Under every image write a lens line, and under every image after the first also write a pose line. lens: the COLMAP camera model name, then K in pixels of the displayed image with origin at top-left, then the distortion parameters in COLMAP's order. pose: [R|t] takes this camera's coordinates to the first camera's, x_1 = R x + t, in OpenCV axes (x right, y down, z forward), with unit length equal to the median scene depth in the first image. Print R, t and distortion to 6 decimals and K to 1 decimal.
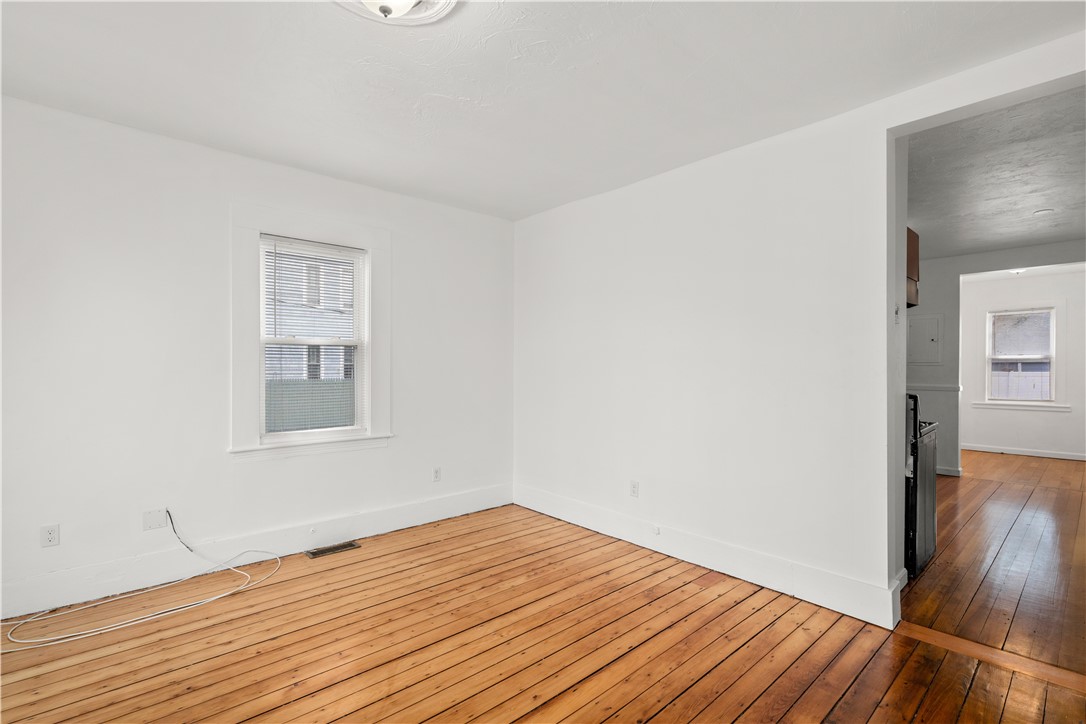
lens RADIAL K [[501.9, 0, 526.6], [0, 501.9, 364.7], [0, 0, 1]] dist [-0.001978, 0.001715]
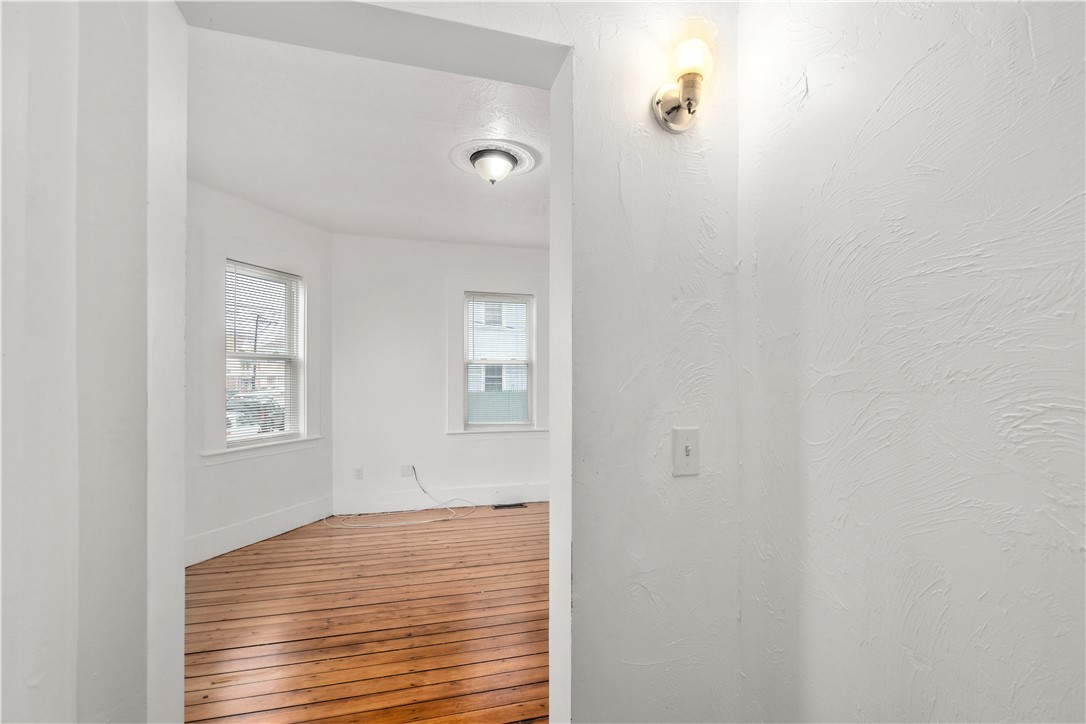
lens RADIAL K [[501.9, 0, 534.1], [0, 501.9, 366.1], [0, 0, 1]] dist [-0.001978, 0.001715]
pose [[0.899394, -0.016642, -0.436823, 0.393499], [0.006973, 0.999694, -0.023731, 0.000642], [0.437084, 0.018297, 0.899235, -0.339740]]
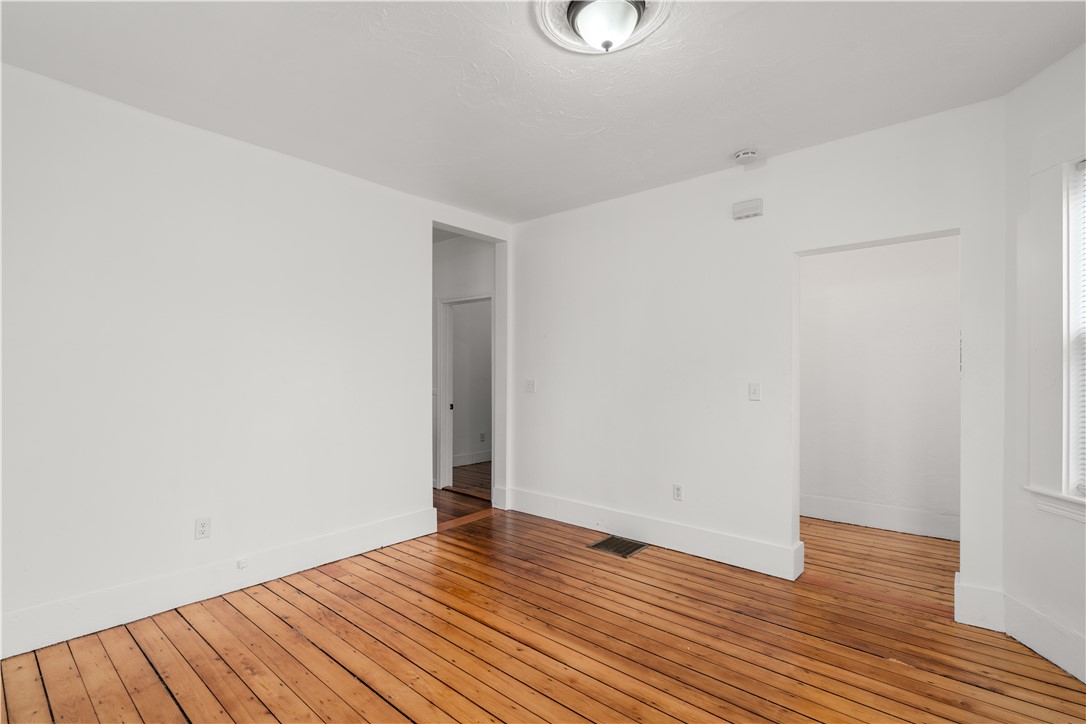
lens RADIAL K [[501.9, 0, 538.9], [0, 501.9, 367.5], [0, 0, 1]] dist [-0.001978, 0.001715]
pose [[-0.134132, -0.000839, 0.990963, -0.789548], [-0.005923, 0.999982, 0.000045, -0.005277], [-0.990946, -0.005863, -0.134135, 0.756686]]
